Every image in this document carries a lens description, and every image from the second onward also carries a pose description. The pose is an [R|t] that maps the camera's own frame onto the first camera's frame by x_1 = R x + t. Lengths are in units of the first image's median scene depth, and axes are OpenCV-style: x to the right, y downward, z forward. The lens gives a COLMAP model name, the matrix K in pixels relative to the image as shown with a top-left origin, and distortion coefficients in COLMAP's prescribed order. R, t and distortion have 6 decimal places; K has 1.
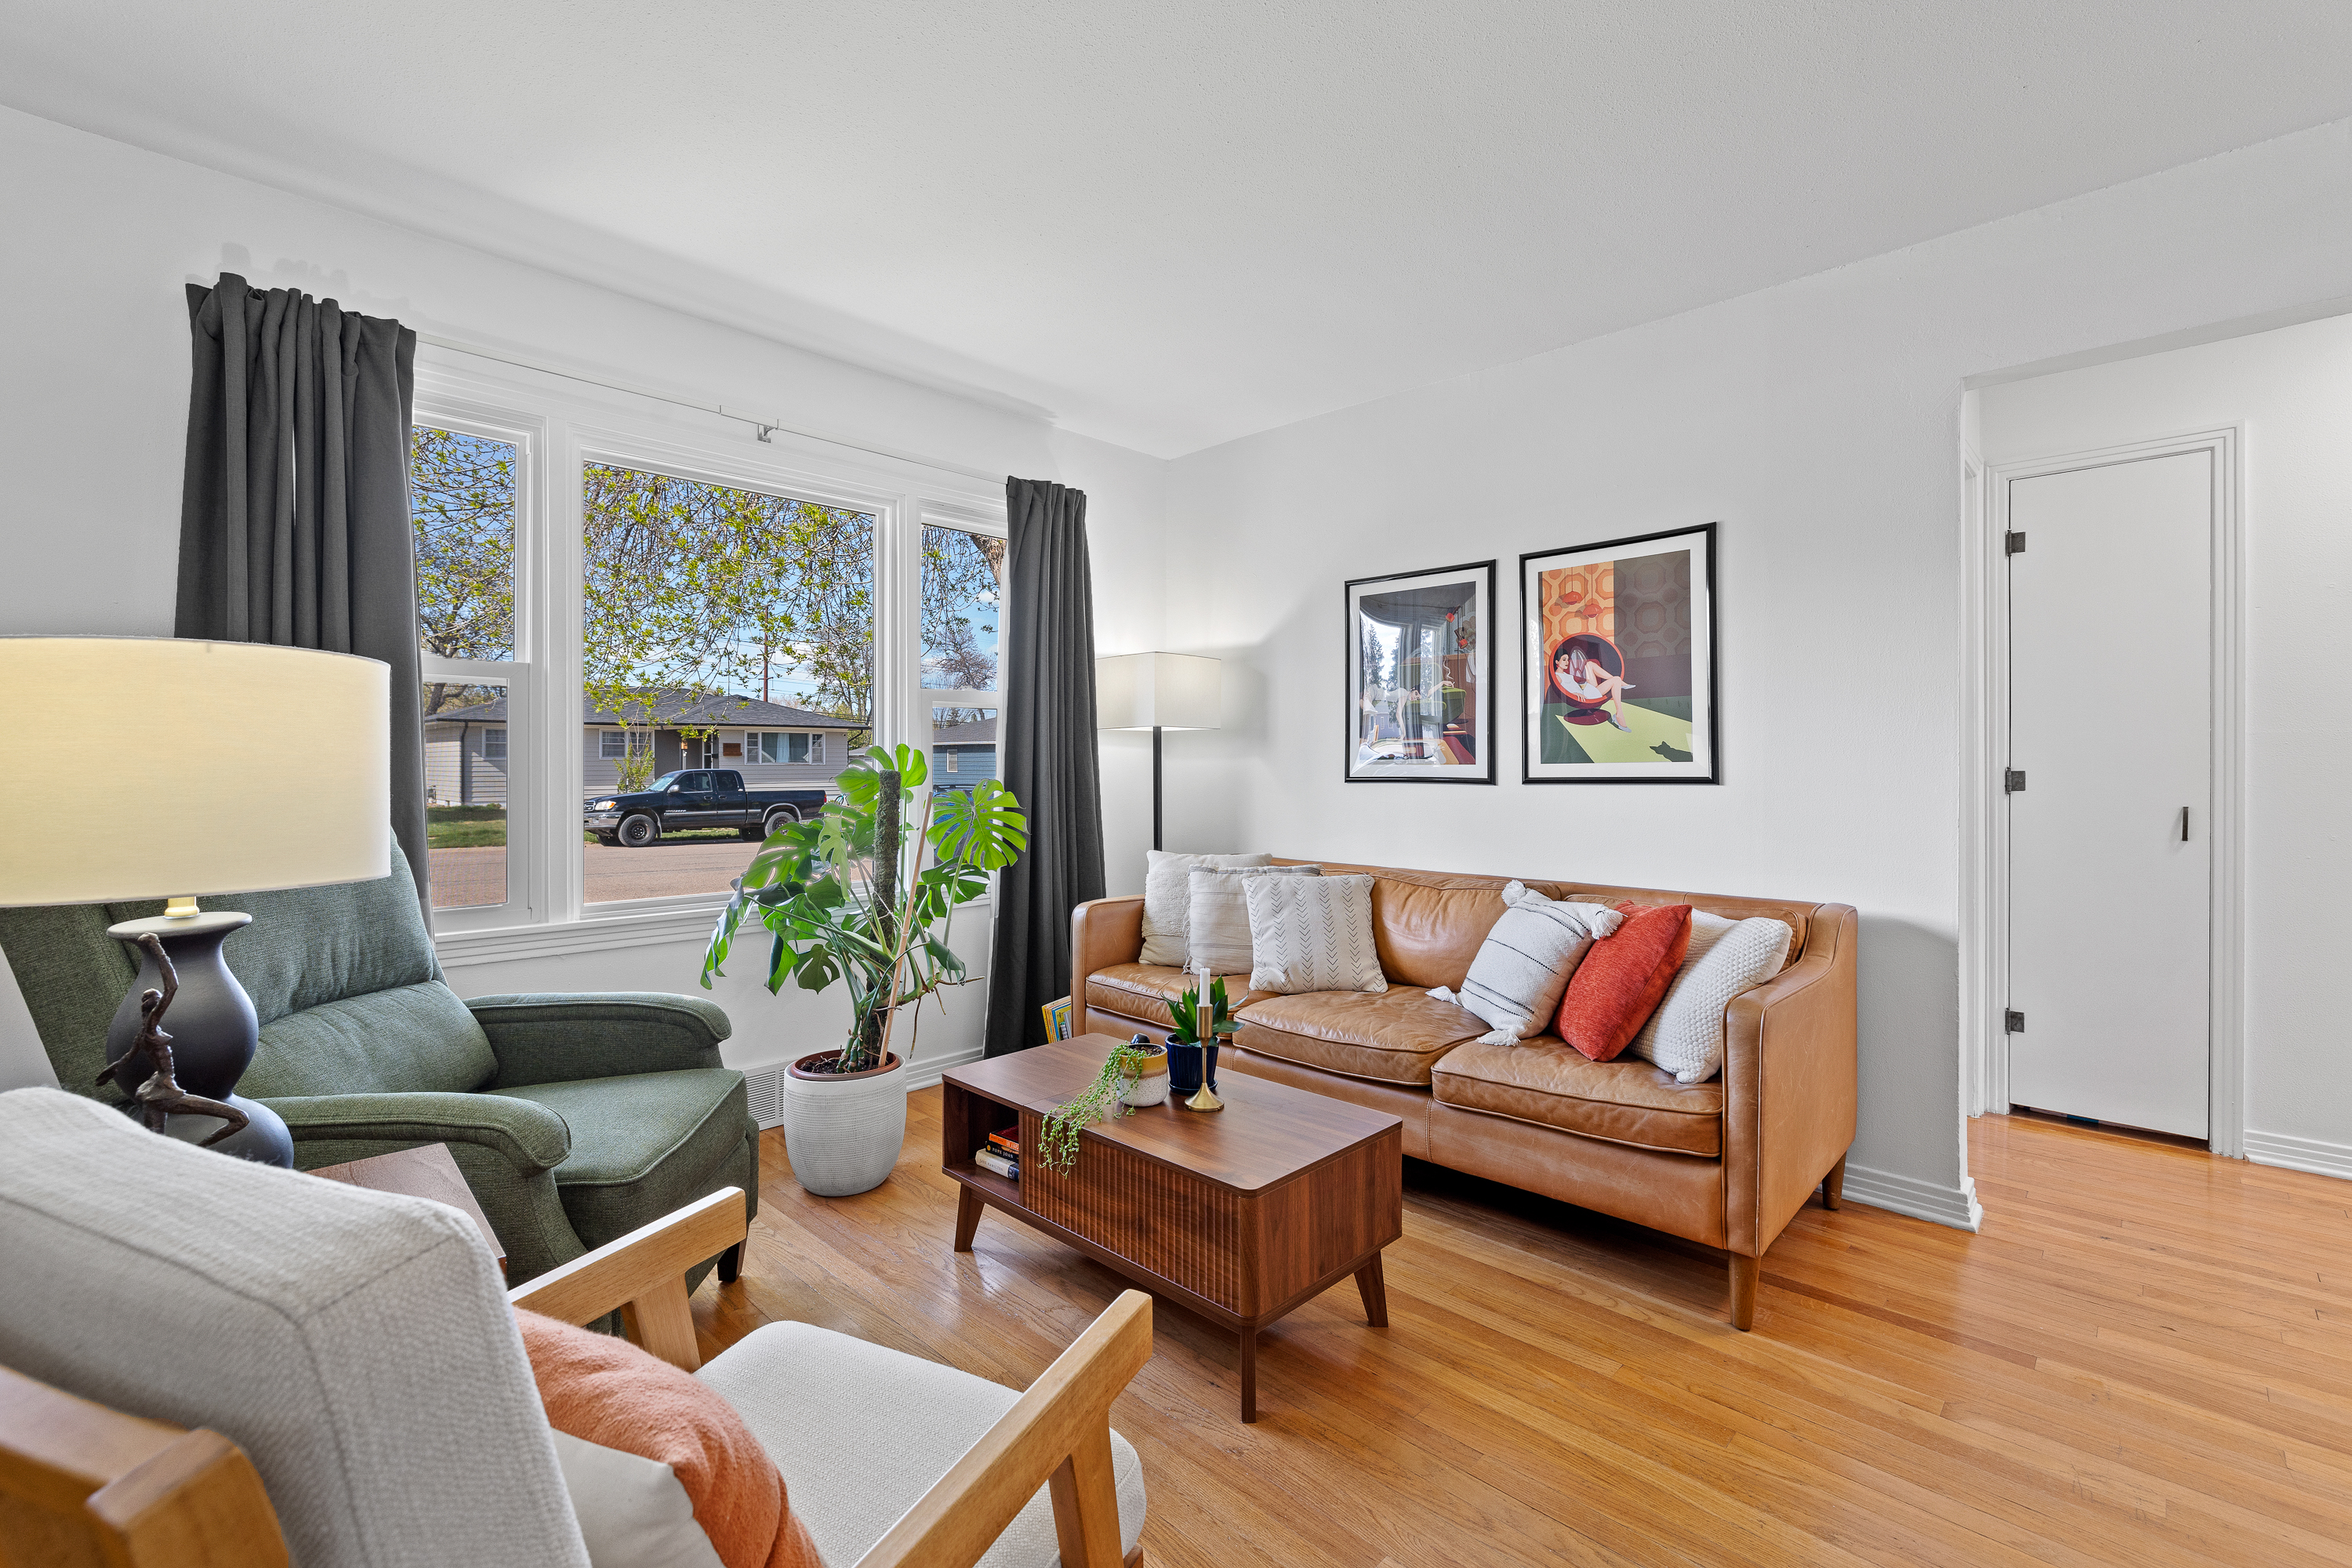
lens RADIAL K [[1012.0, 0, 1179.9], [0, 1012.0, 770.7], [0, 0, 1]] dist [-0.003195, -0.000056]
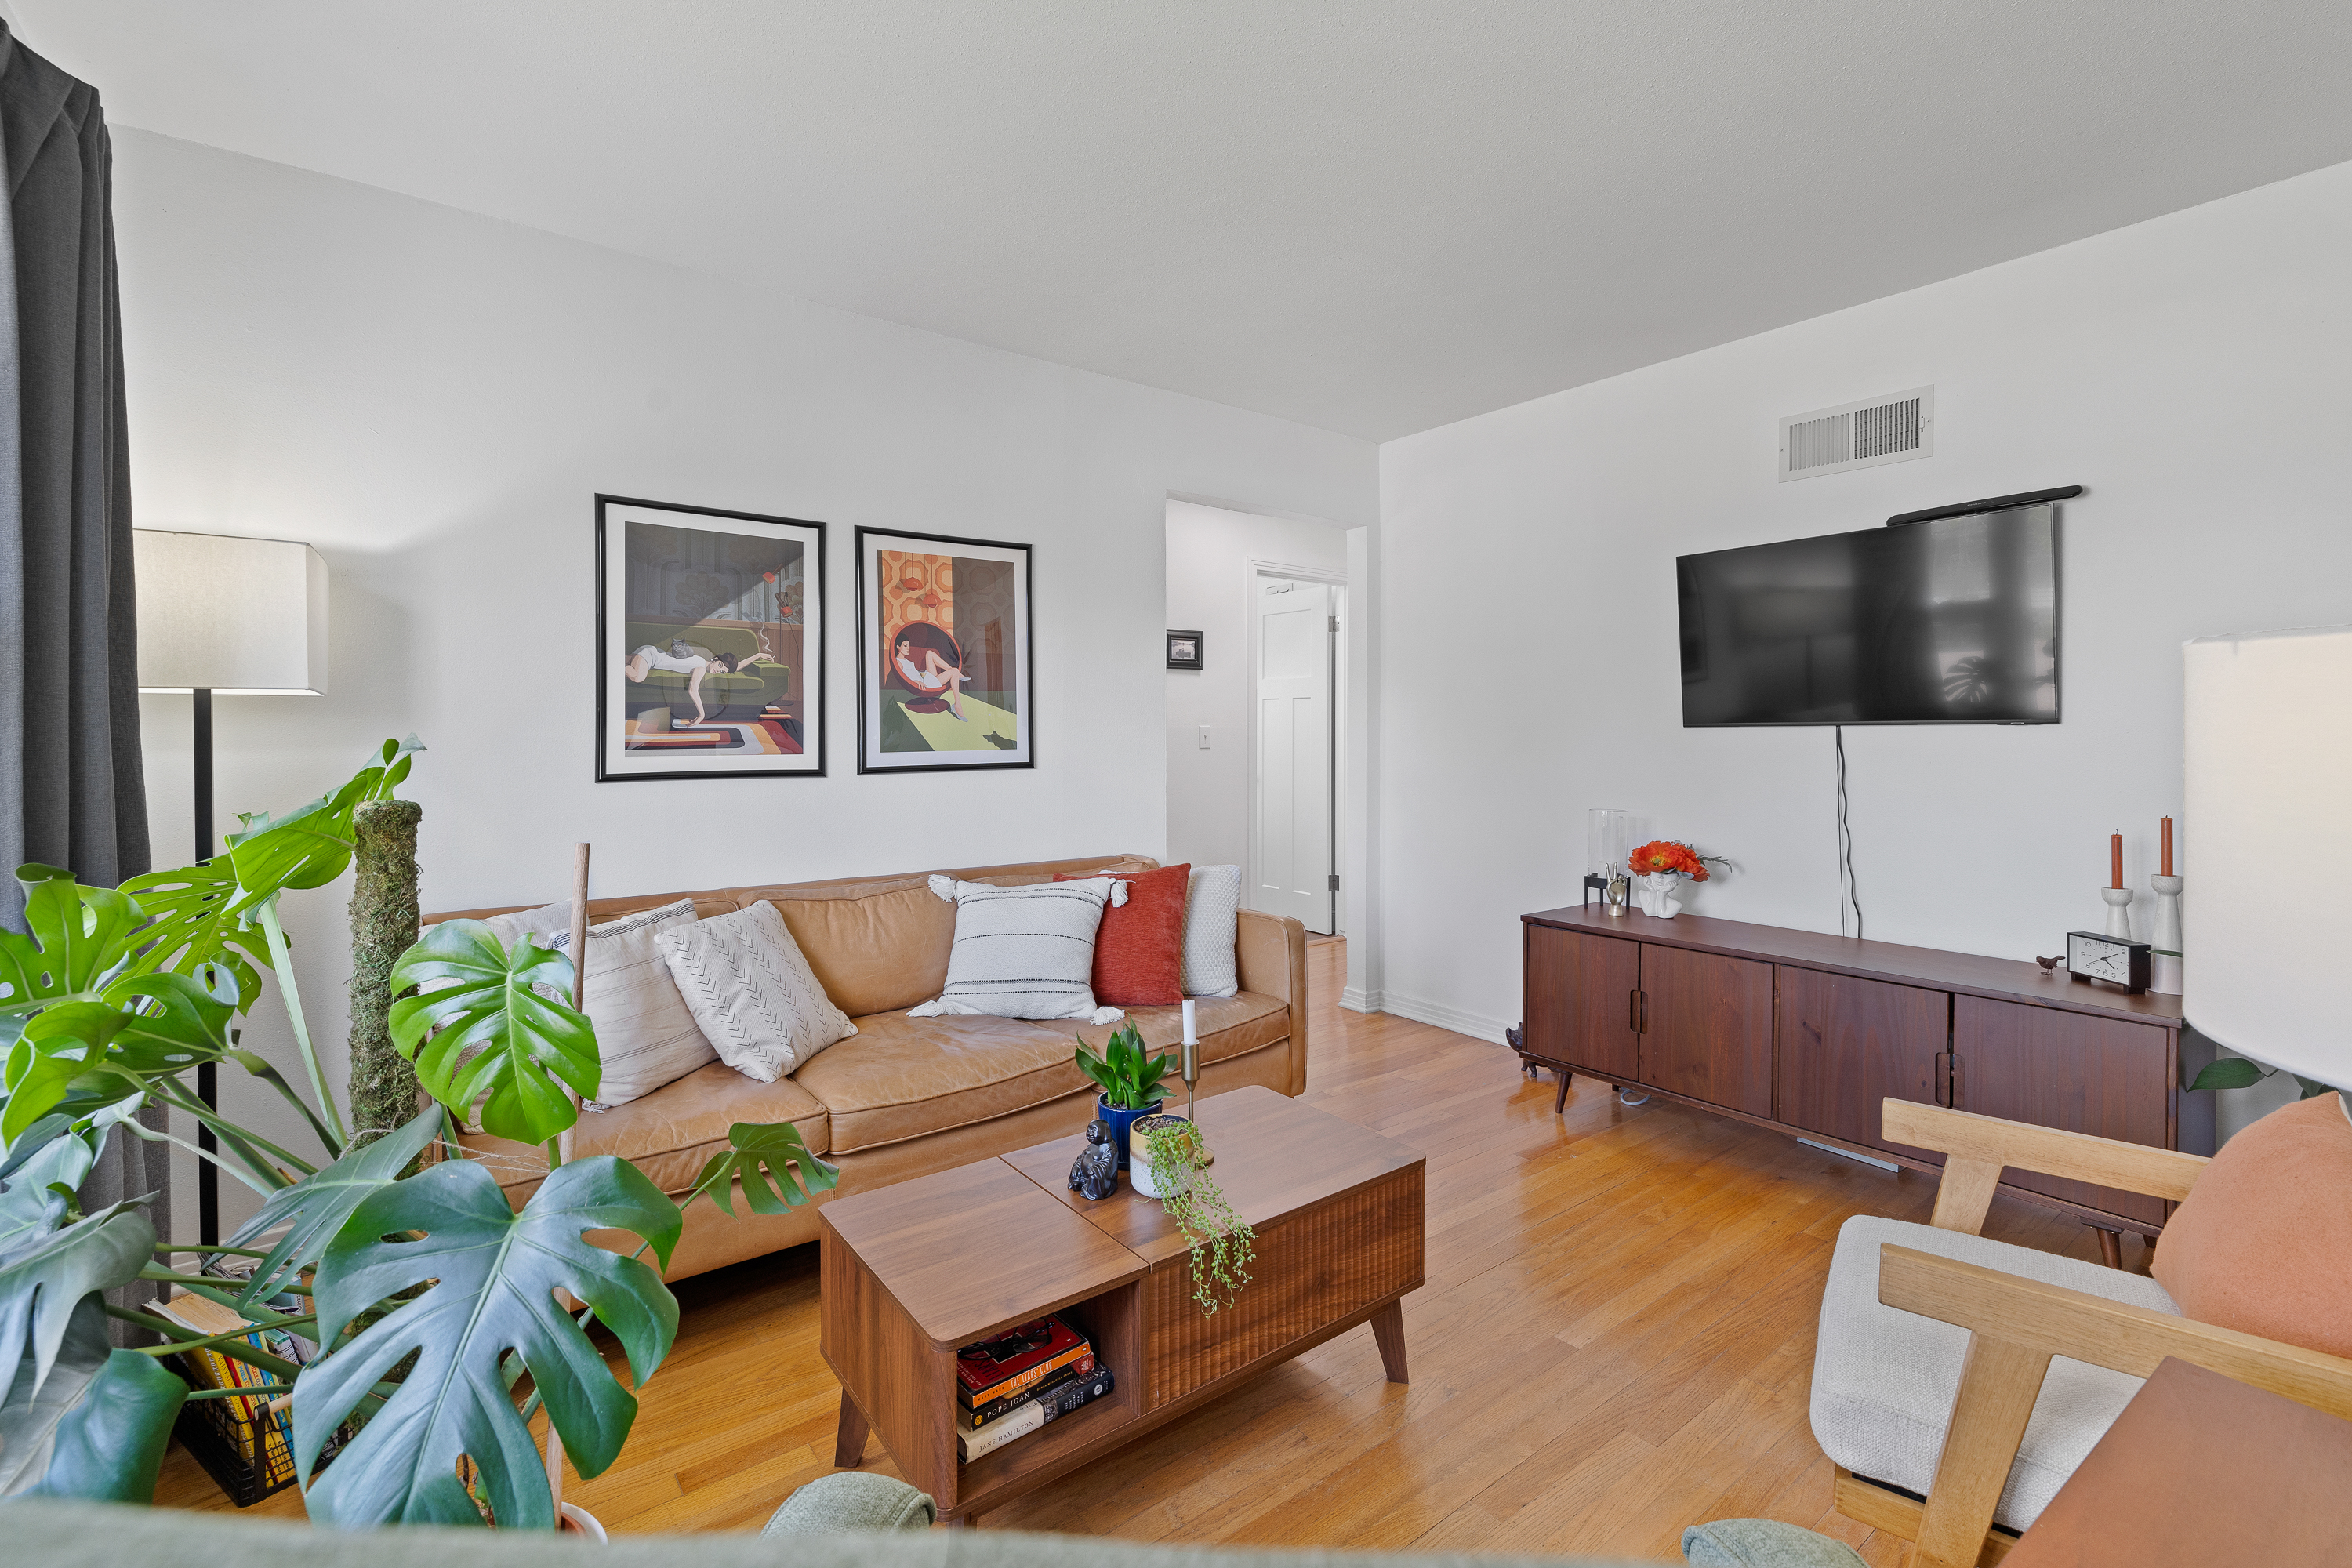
lens RADIAL K [[1012.0, 0, 1224.7], [0, 1012.0, 739.2], [0, 0, 1]] dist [-0.003195, -0.000056]
pose [[0.148810, -0.004185, 0.988857, -0.546483], [0.007484, 0.999967, 0.003106, -0.020201], [-0.988837, 0.006938, 0.148837, 0.555119]]
